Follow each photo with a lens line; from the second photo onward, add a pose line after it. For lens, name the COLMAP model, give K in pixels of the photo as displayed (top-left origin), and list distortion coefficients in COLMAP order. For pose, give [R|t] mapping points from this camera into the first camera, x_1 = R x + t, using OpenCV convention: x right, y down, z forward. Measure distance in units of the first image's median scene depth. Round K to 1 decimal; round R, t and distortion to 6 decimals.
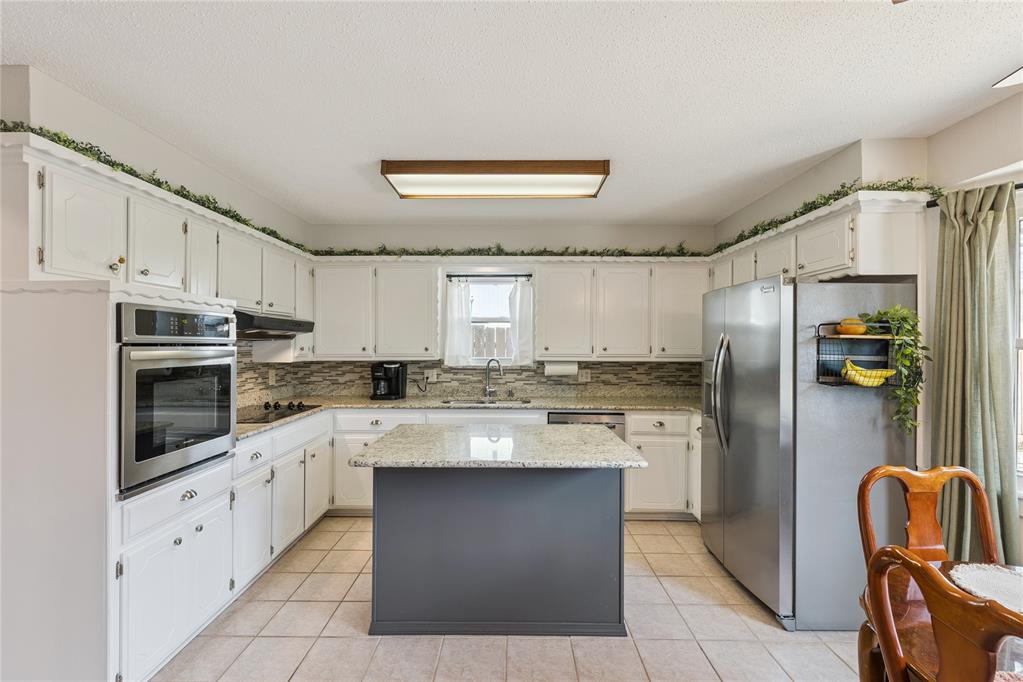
lens RADIAL K [[457.9, 0, 512.1], [0, 457.9, 341.4], [0, 0, 1]] dist [0.003310, -0.000227]
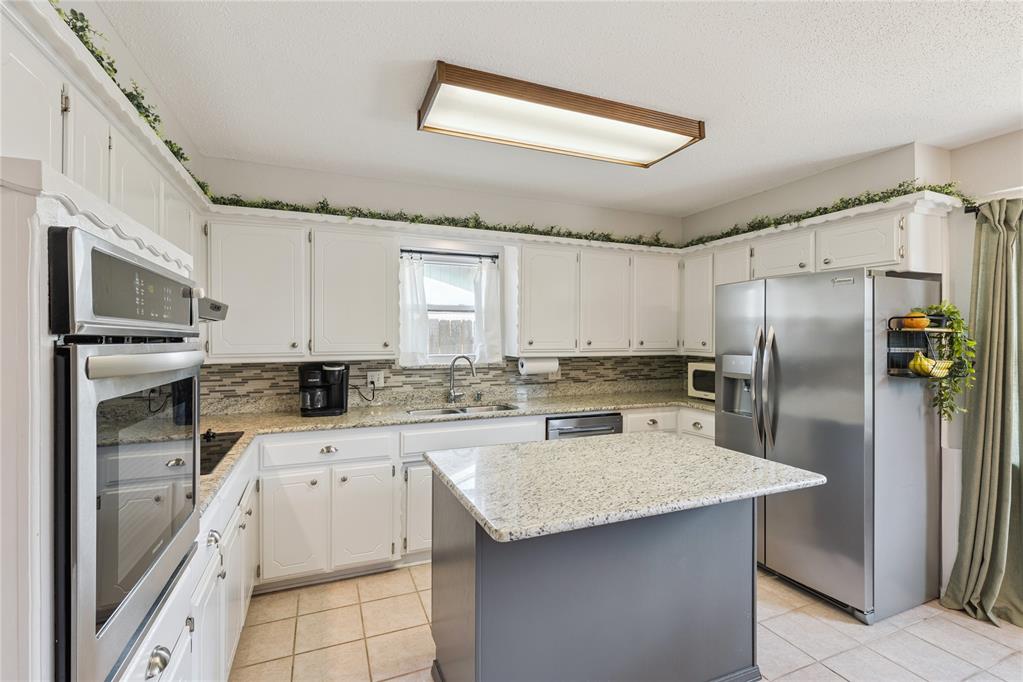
lens RADIAL K [[460.2, 0, 514.8], [0, 460.2, 337.0], [0, 0, 1]] dist [0.002680, -0.000057]
pose [[0.920800, -0.001691, 0.390032, -0.289104], [0.000052, 0.999991, 0.004214, 0.000950], [-0.390035, -0.003860, 0.920792, 0.222036]]
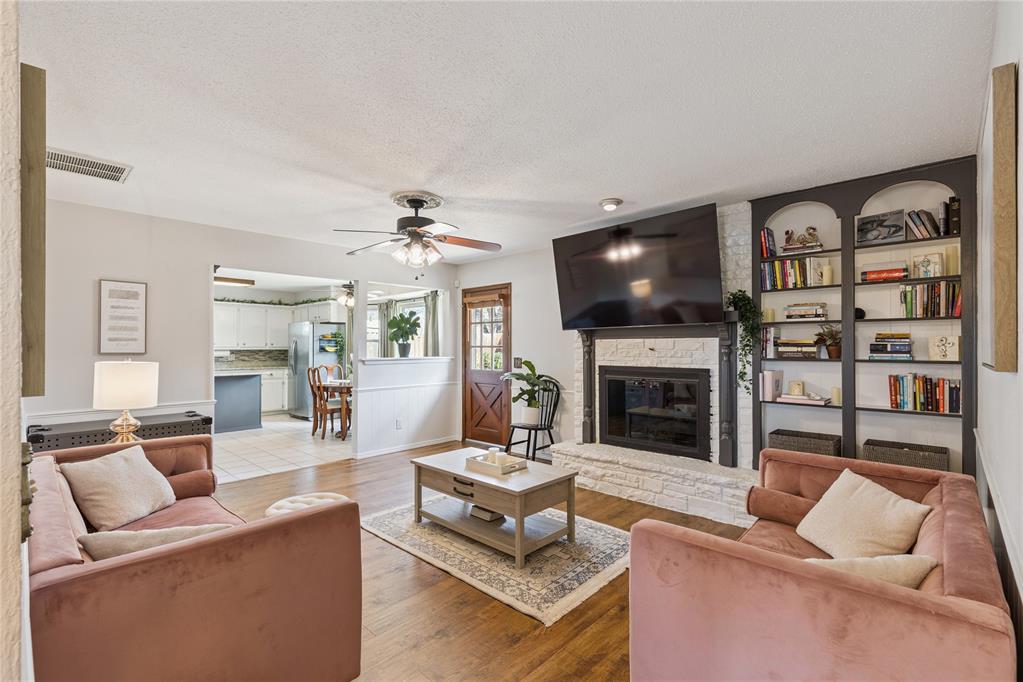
lens RADIAL K [[457.9, 0, 512.1], [0, 457.9, 341.4], [0, 0, 1]] dist [0.003310, -0.000227]
pose [[0.685412, 0.000912, 0.728155, -0.537530], [0.004488, 0.999975, -0.005477, 0.021686], [-0.728142, 0.007022, 0.685390, -1.507866]]
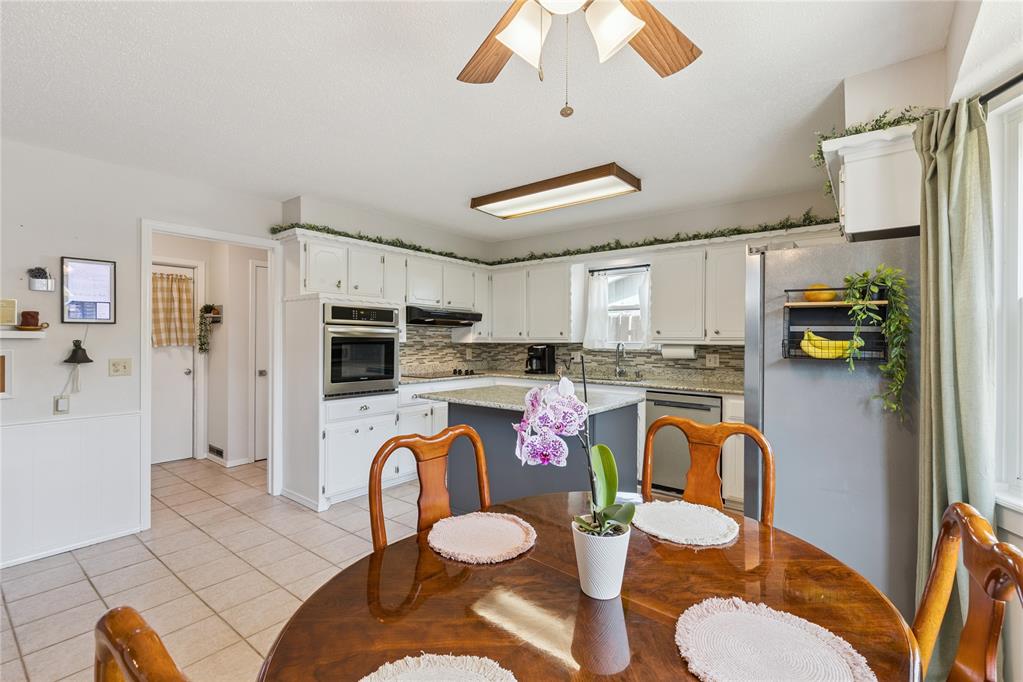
lens RADIAL K [[460.2, 0, 514.8], [0, 460.2, 337.0], [0, 0, 1]] dist [0.002680, -0.000057]
pose [[0.792638, -0.002446, -0.609687, 0.463882], [-0.000985, 0.999986, -0.005292, 0.033017], [0.609691, 0.004795, 0.792624, -0.044734]]
